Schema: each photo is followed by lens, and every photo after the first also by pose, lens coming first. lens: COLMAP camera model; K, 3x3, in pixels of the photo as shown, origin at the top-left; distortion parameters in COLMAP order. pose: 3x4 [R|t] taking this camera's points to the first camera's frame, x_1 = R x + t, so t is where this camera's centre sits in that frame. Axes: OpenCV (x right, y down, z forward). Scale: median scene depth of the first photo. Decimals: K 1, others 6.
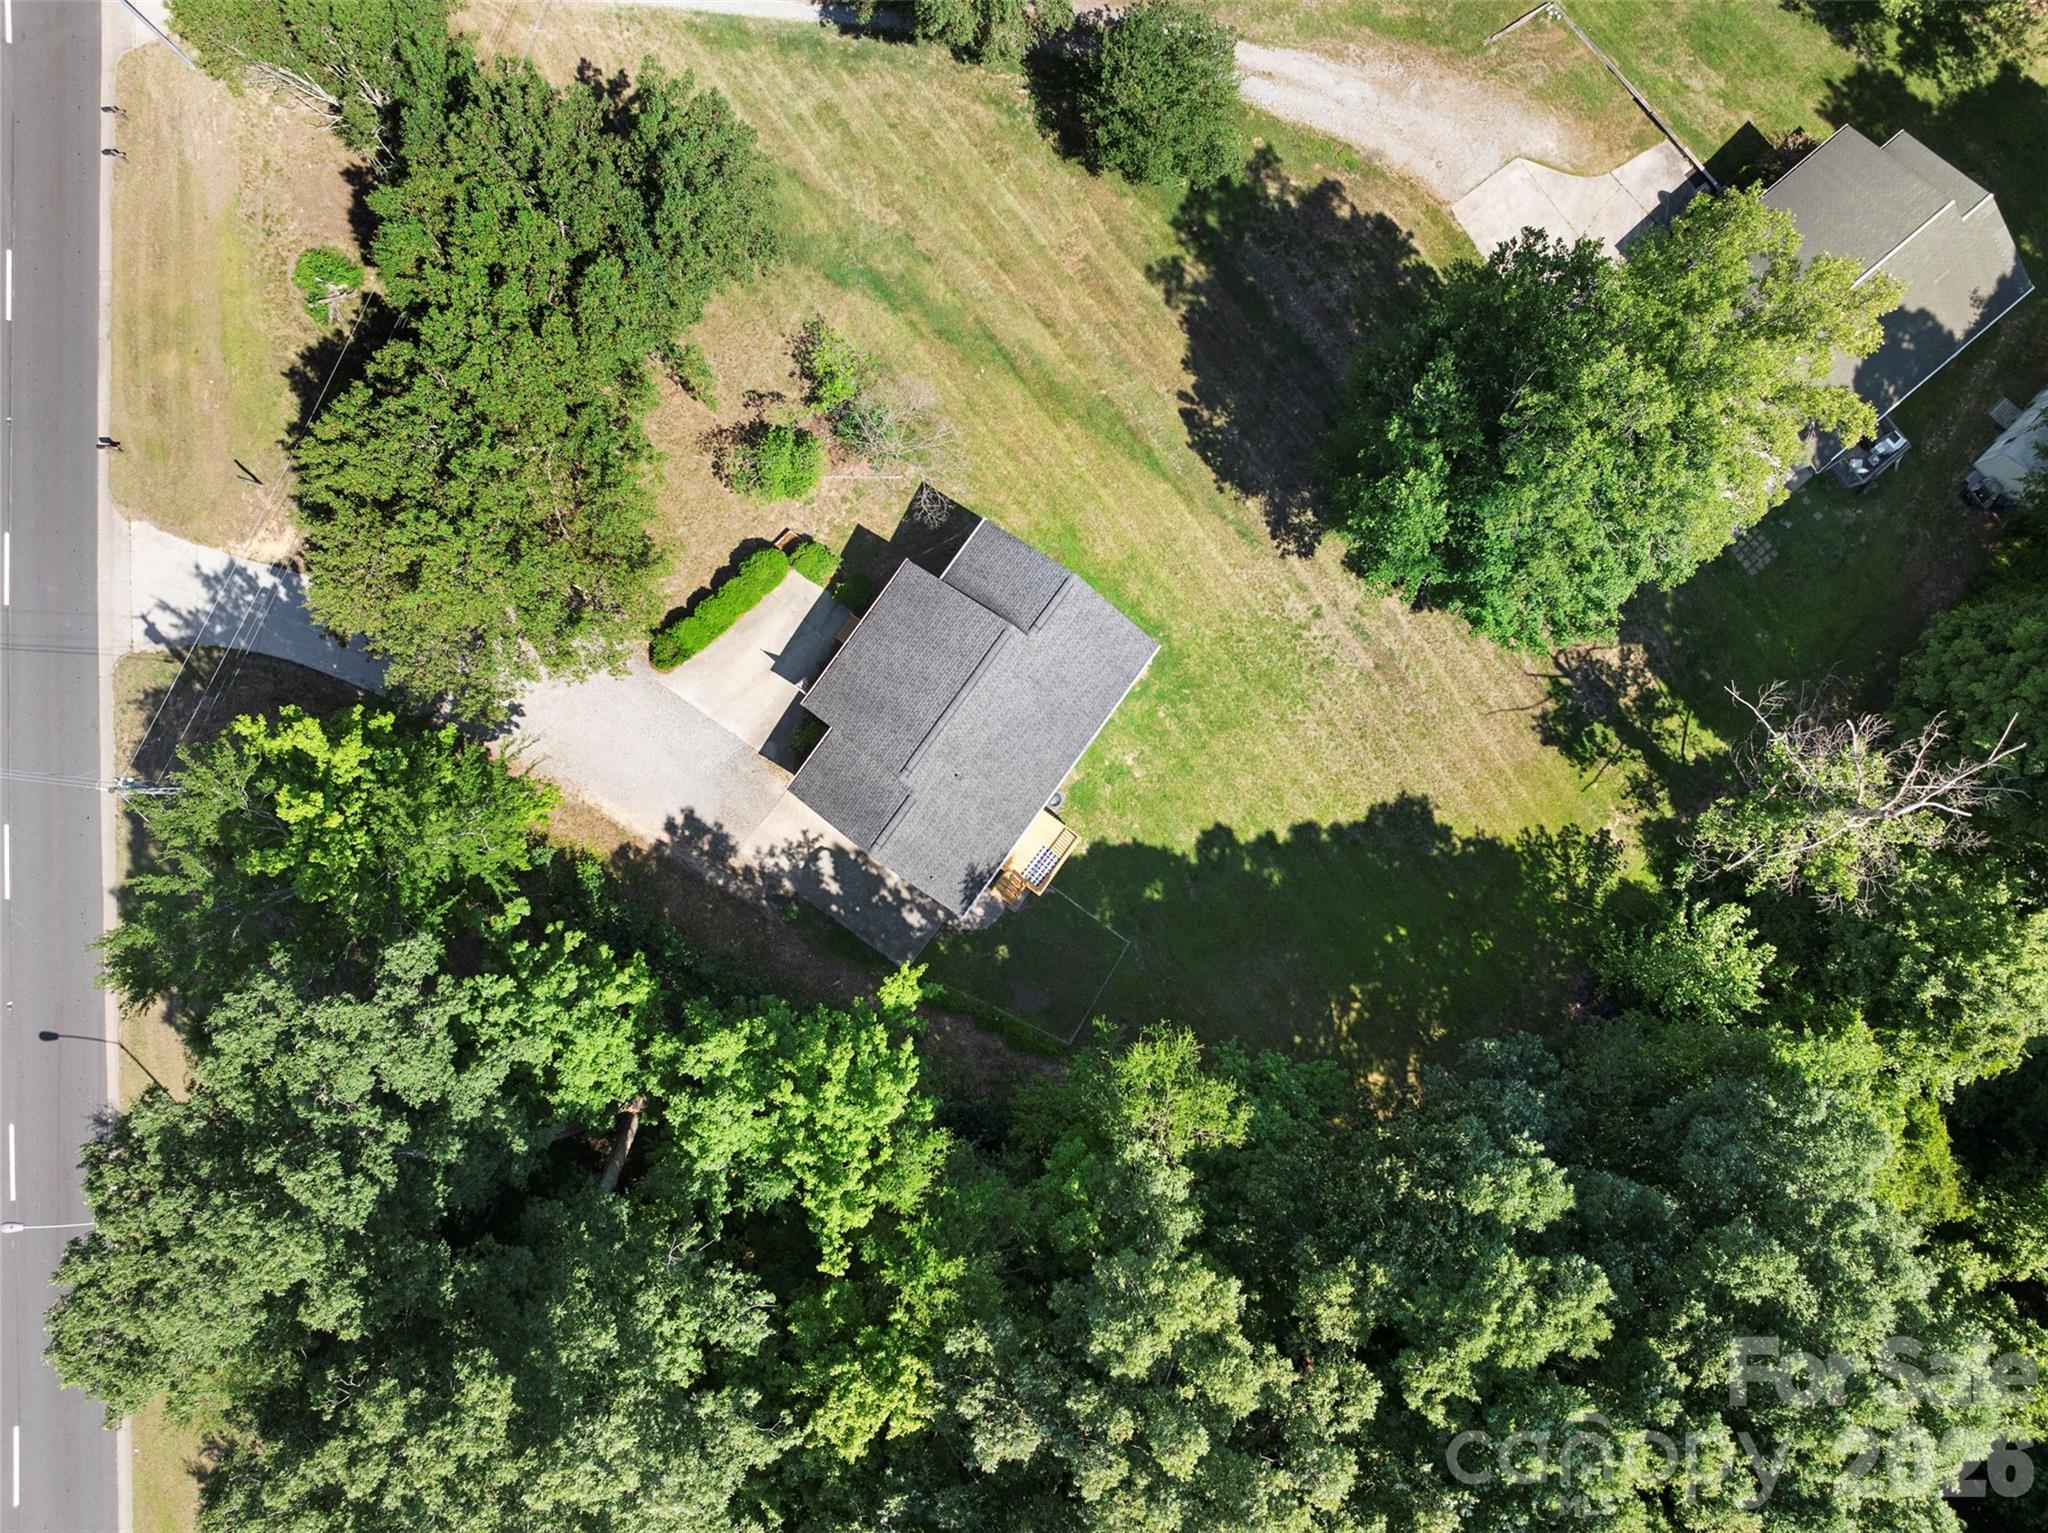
lens RADIAL K [[1430.9, 0, 1025.9], [0, 1430.9, 770.5], [0, 0, 1]] dist [-0.058334, 0.016465]
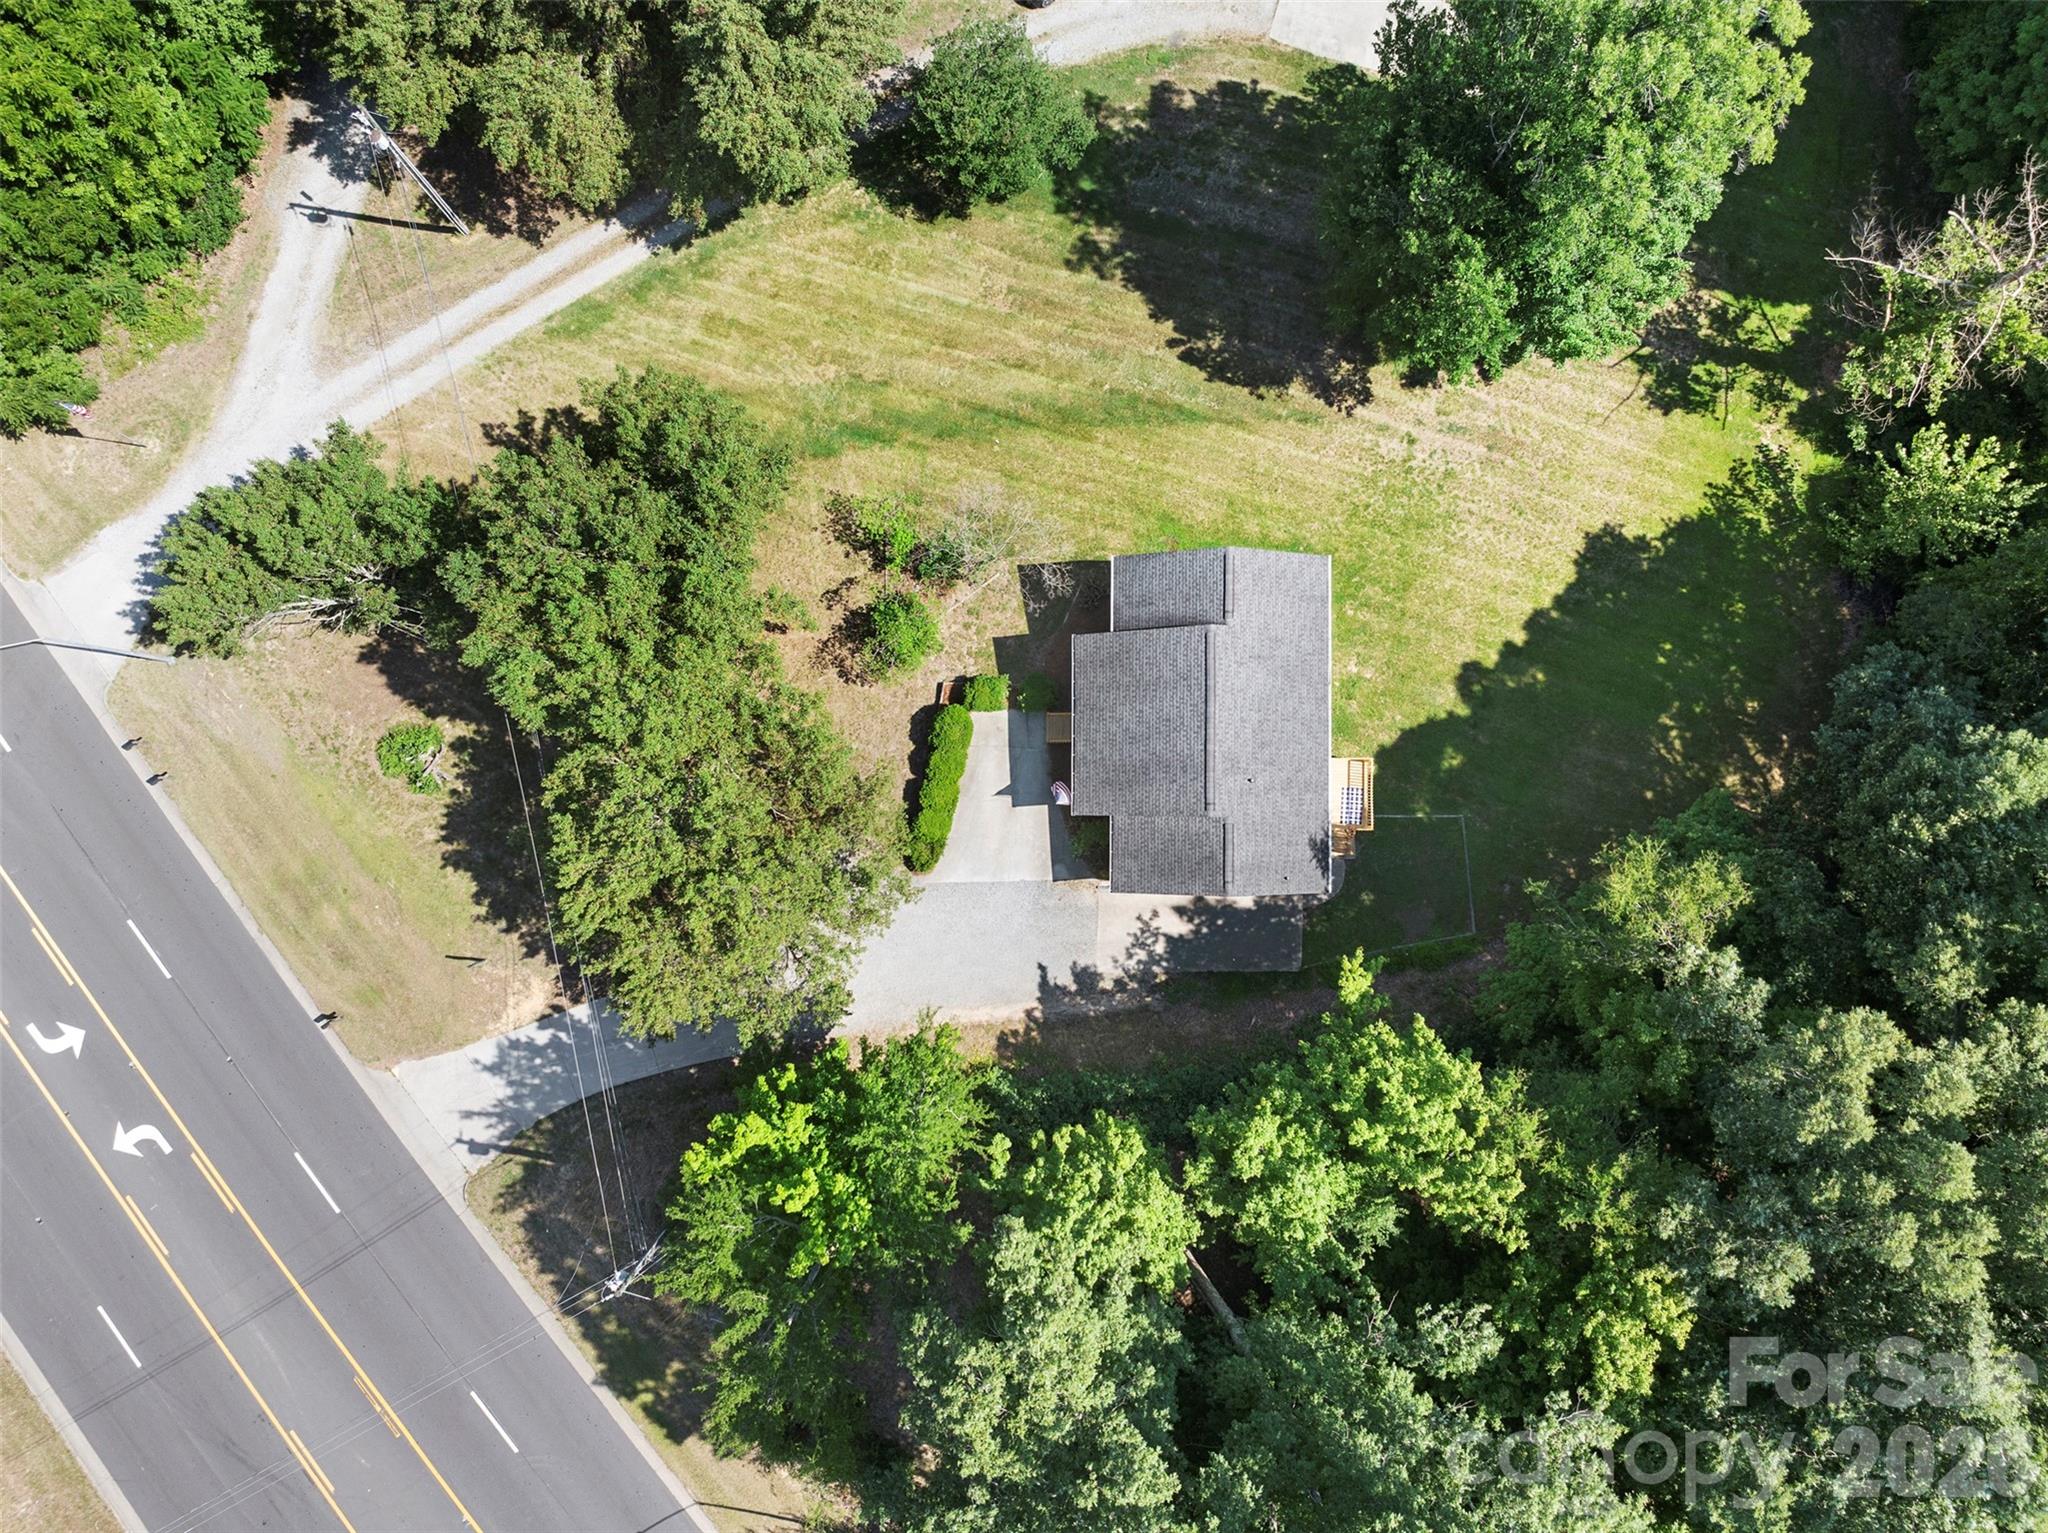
lens RADIAL K [[1430.9, 0, 1023.8], [0, 1430.9, 756.5], [0, 0, 1]] dist [-0.058334, 0.016465]
pose [[0.806672, -0.590984, 0.004214, -0.155776], [0.590998, 0.806664, -0.003786, -0.090714], [-0.001162, 0.005544, 0.999984, 0.001834]]
